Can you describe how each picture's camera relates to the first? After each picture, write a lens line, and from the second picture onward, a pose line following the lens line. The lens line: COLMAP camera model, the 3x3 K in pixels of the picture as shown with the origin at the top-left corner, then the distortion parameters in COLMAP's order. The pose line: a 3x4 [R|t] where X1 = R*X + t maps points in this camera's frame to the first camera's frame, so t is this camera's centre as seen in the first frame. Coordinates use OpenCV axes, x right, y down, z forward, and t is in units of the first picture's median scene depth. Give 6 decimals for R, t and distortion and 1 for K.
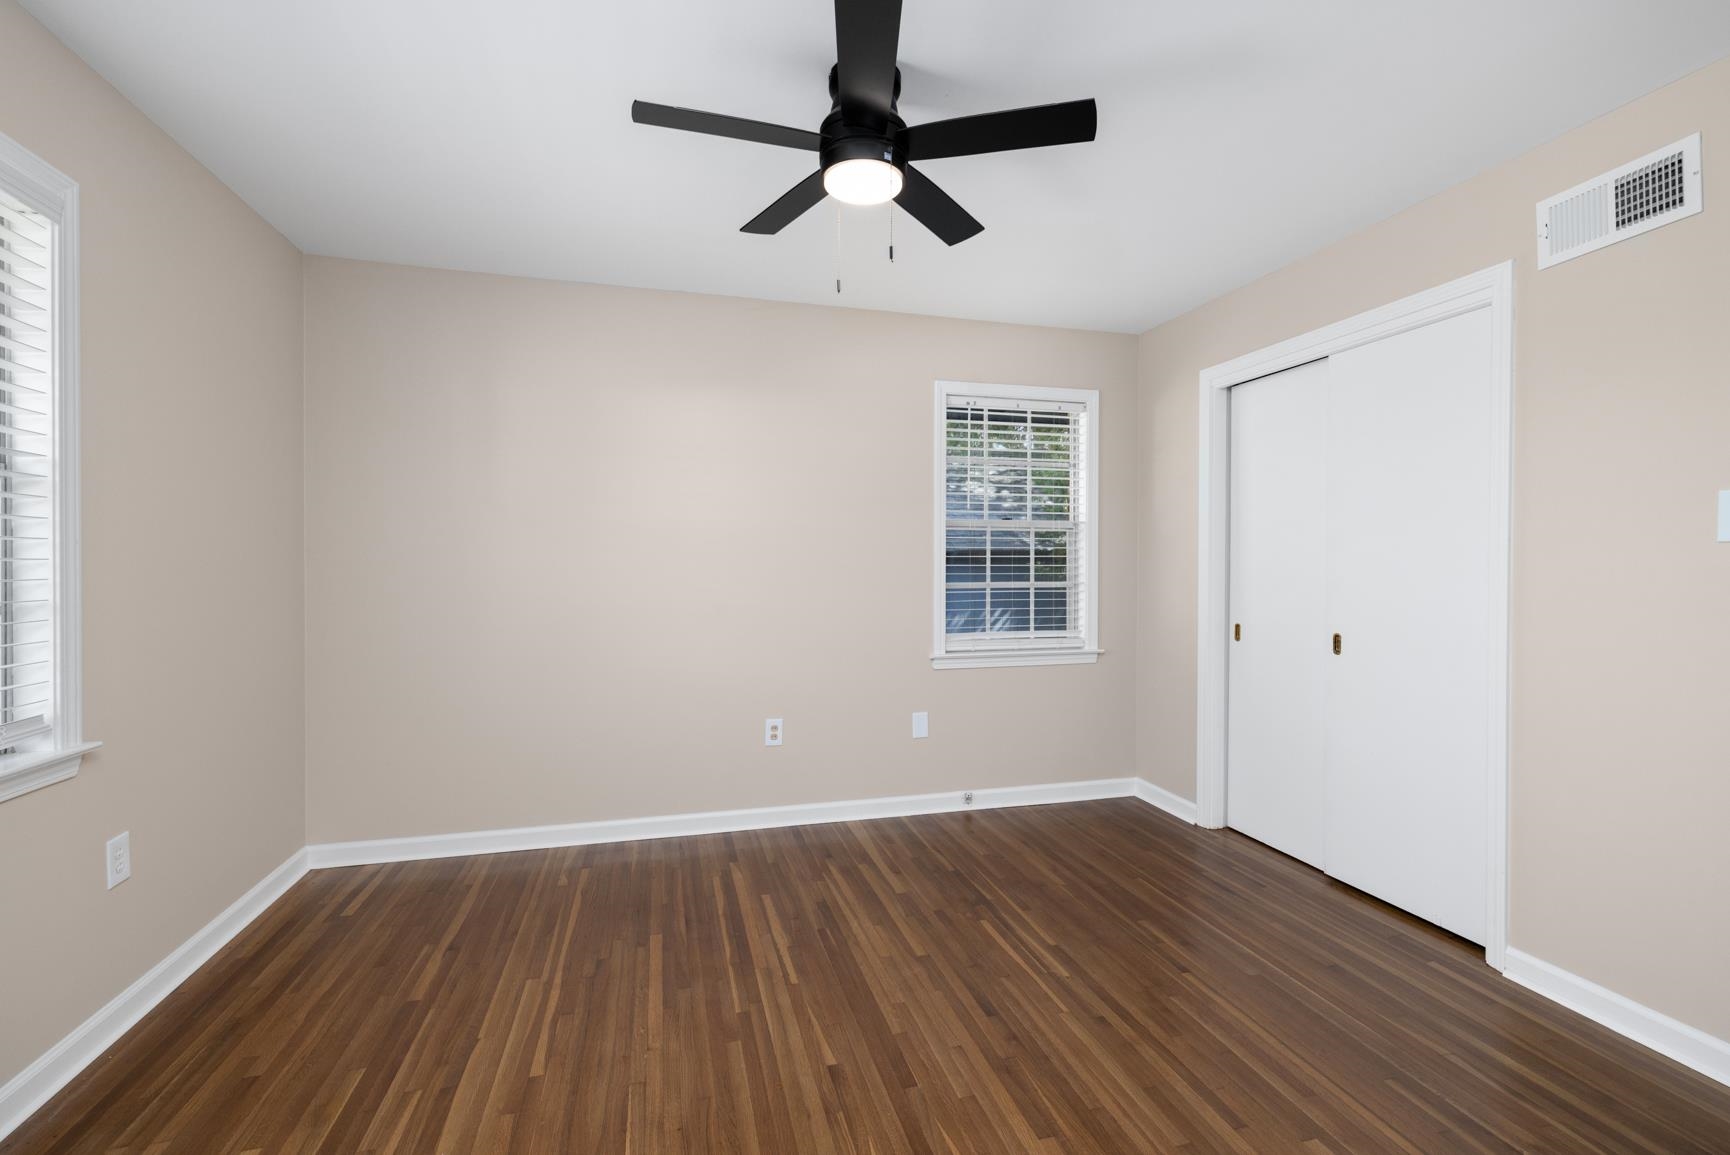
lens RADIAL K [[745.4, 0, 868.2], [0, 745.4, 570.5], [0, 0, 1]] dist [0.002039, 0.000477]
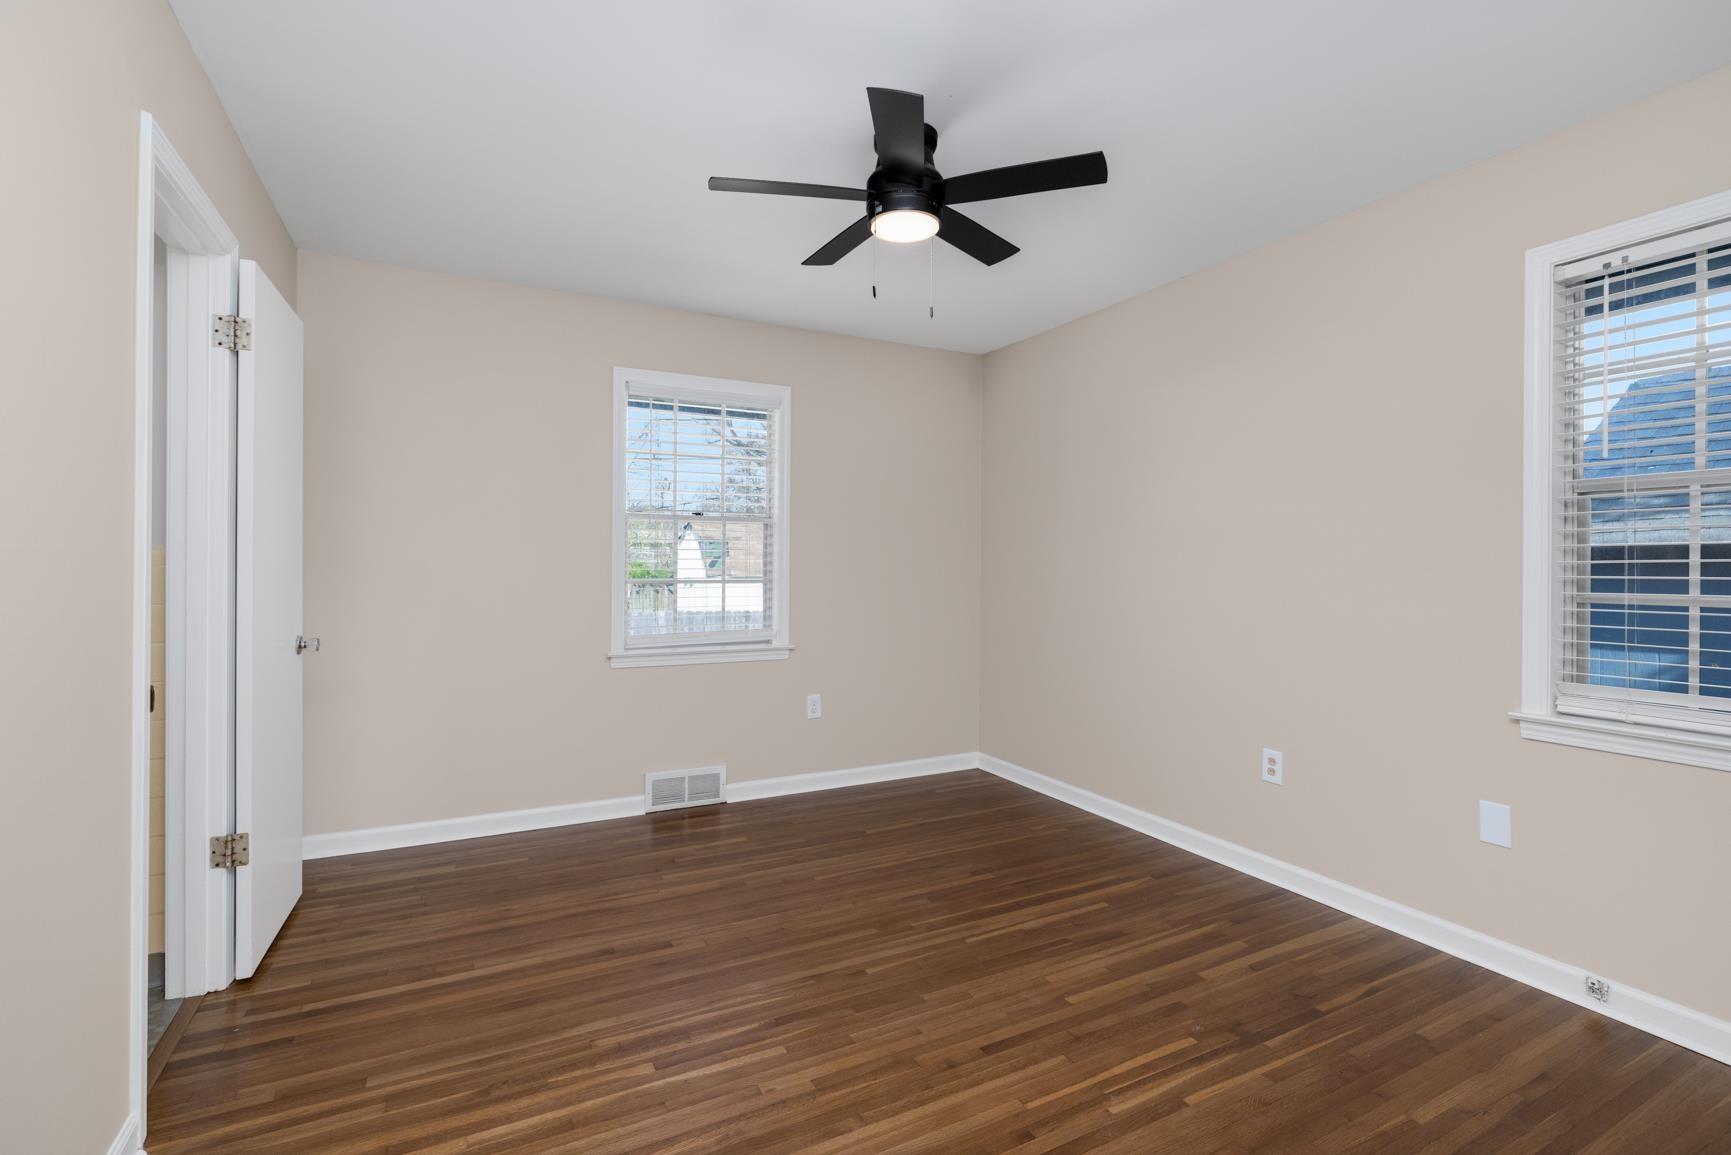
lens RADIAL K [[795.4, 0, 860.9], [0, 795.4, 570.1], [0, 0, 1]] dist [-0.000594, -0.000097]
pose [[0.198251, 0.004714, -0.980140, 0.822486], [-0.008291, 0.999961, 0.003132, 0.003803], [0.980116, 0.007506, 0.198282, 0.494455]]
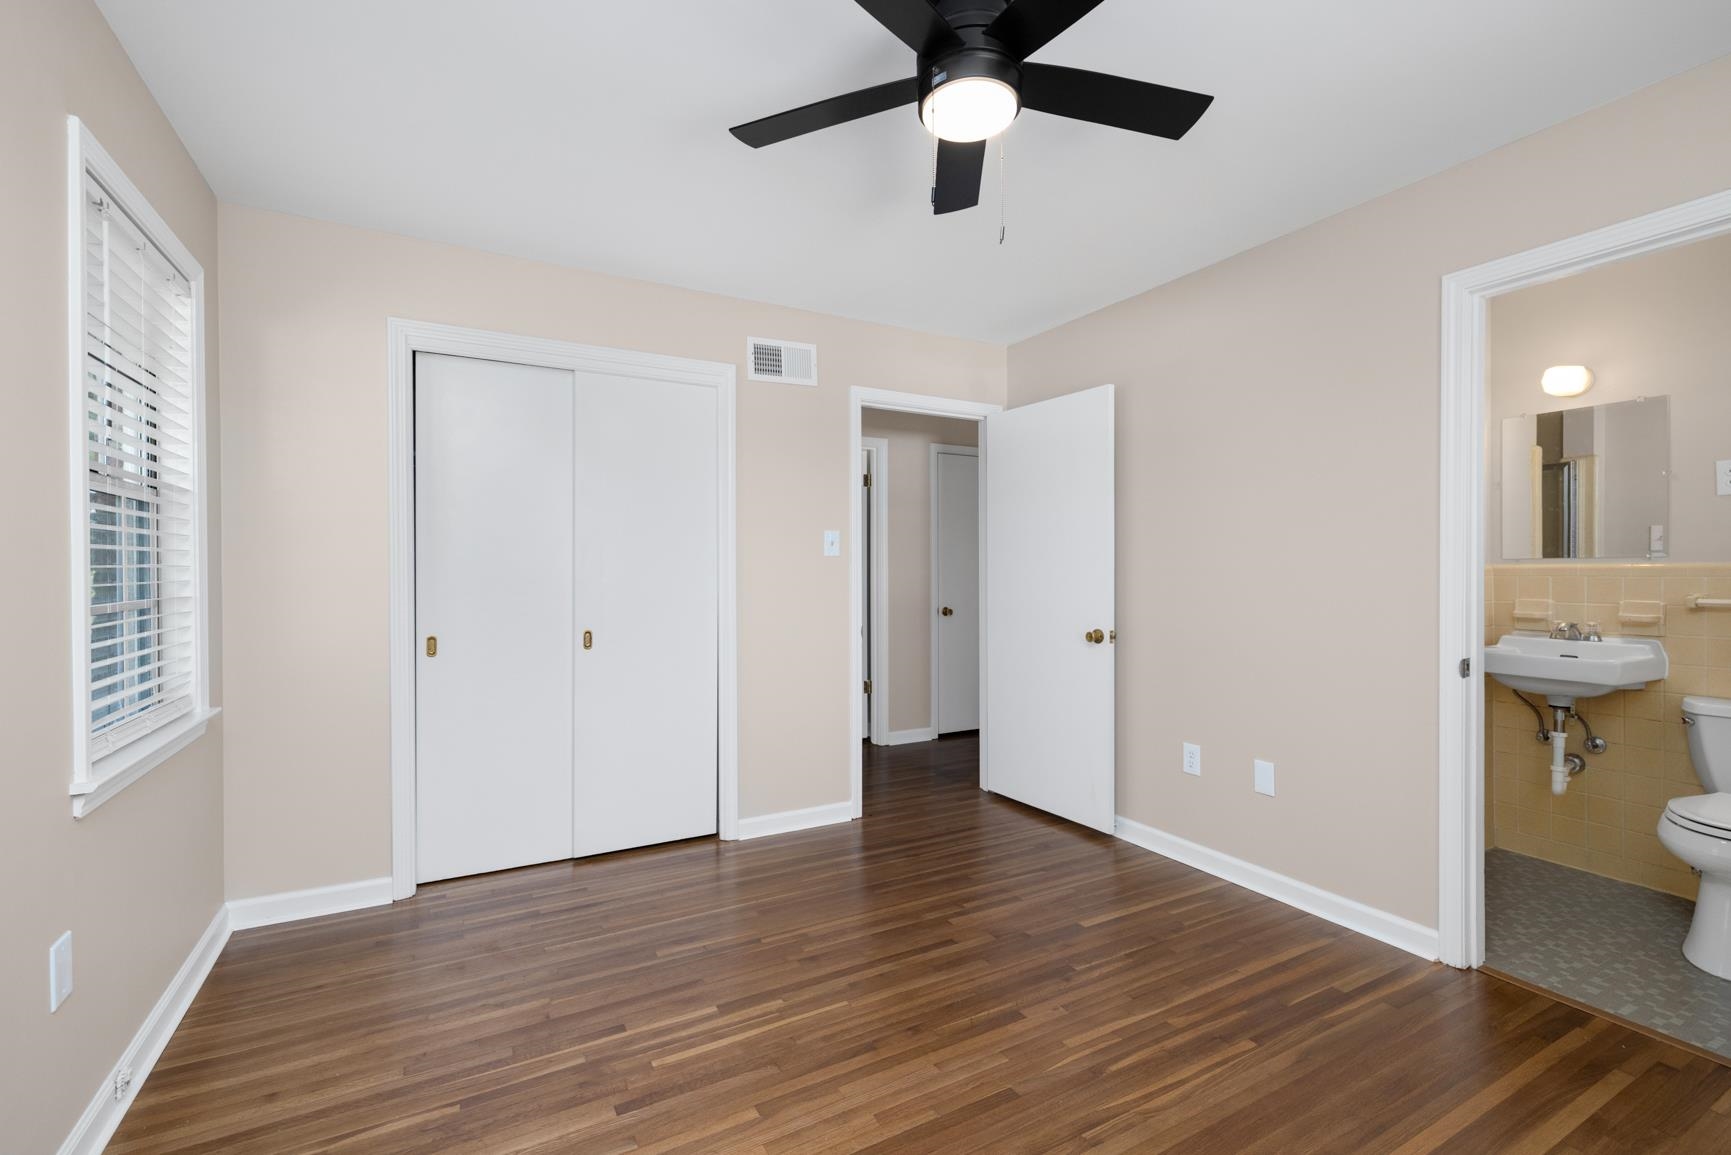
lens RADIAL K [[735.2, 0, 867.7], [0, 735.2, 565.0], [0, 0, 1]] dist [0.000283, -0.000051]
pose [[-0.227734, 0.004845, 0.973711, -0.559687], [0.002948, 0.999986, -0.004287, -0.006225], [-0.973719, 0.001894, -0.227745, 0.919744]]
